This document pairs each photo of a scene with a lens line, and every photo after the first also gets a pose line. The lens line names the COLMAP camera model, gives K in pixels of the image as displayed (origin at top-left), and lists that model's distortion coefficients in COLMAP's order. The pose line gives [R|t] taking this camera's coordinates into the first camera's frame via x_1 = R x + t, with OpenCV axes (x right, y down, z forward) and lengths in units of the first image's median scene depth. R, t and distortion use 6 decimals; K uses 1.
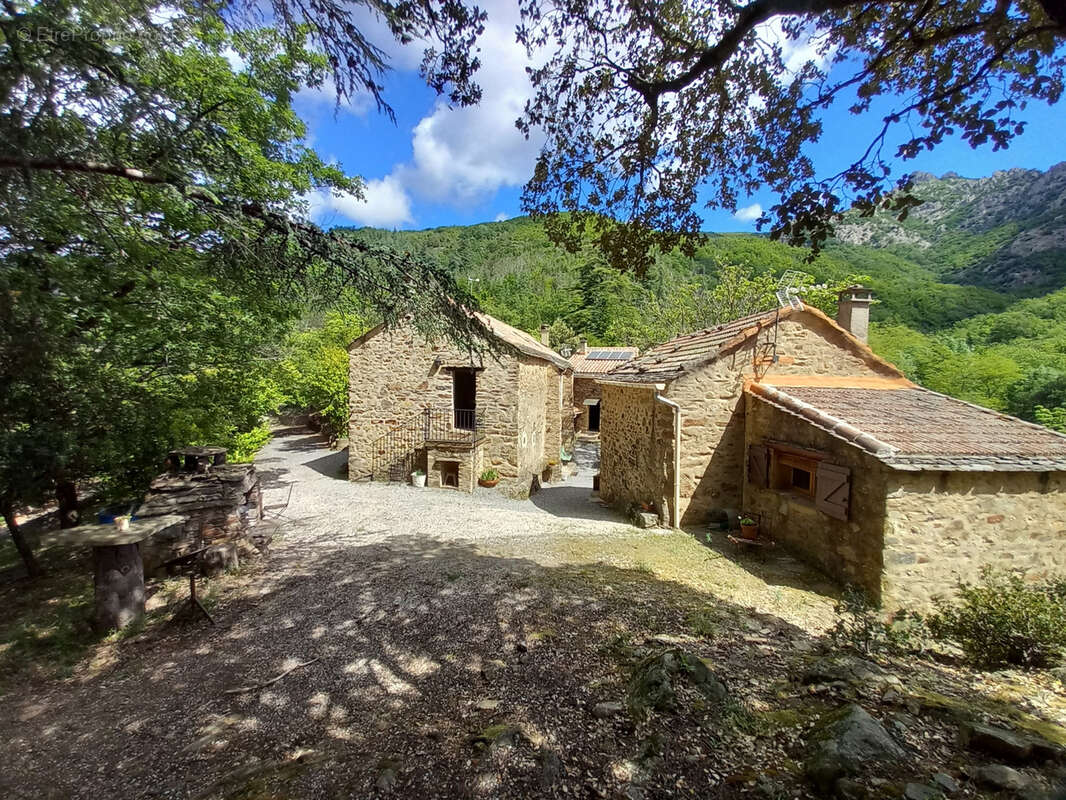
lens RADIAL K [[415.4, 0, 534.1], [0, 415.4, 395.9], [0, 0, 1]] dist [0.026661, -0.018208]
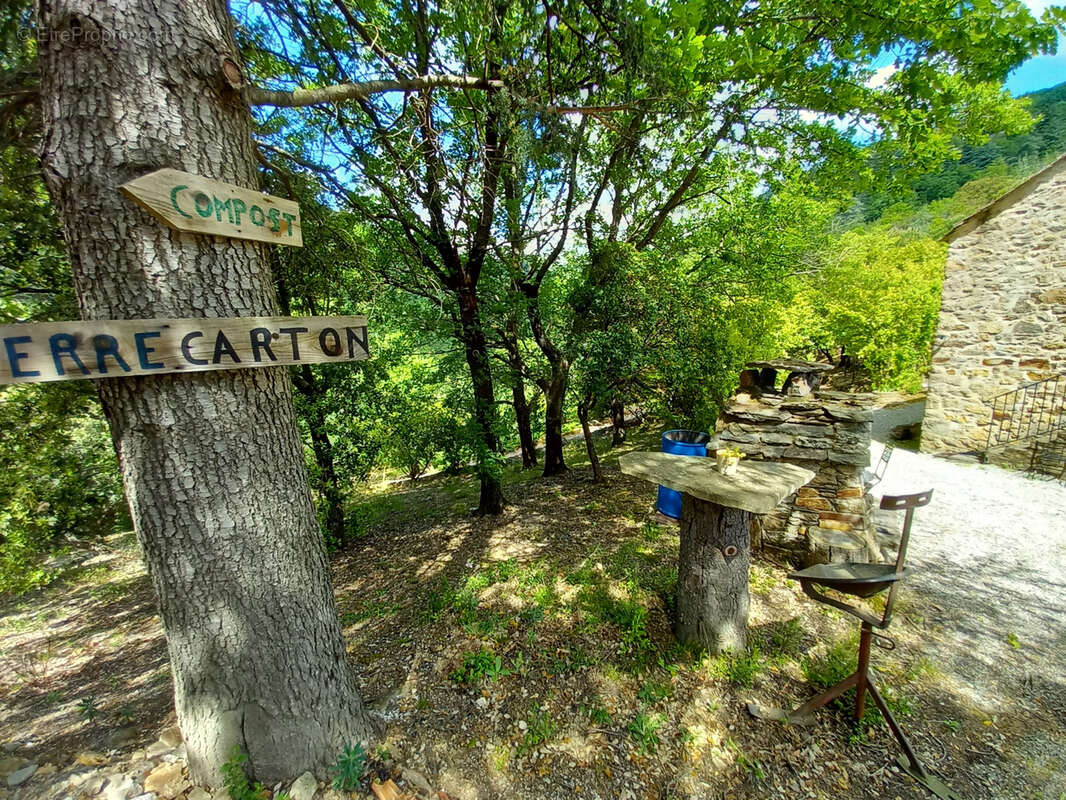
lens RADIAL K [[415.4, 0, 534.1], [0, 415.4, 395.9], [0, 0, 1]] dist [0.026661, -0.018208]
pose [[0.514257, 0.098428, -0.851969, -0.216399], [-0.010128, 0.994020, 0.108726, 0.053213], [0.857577, -0.047285, 0.512178, 0.168560]]
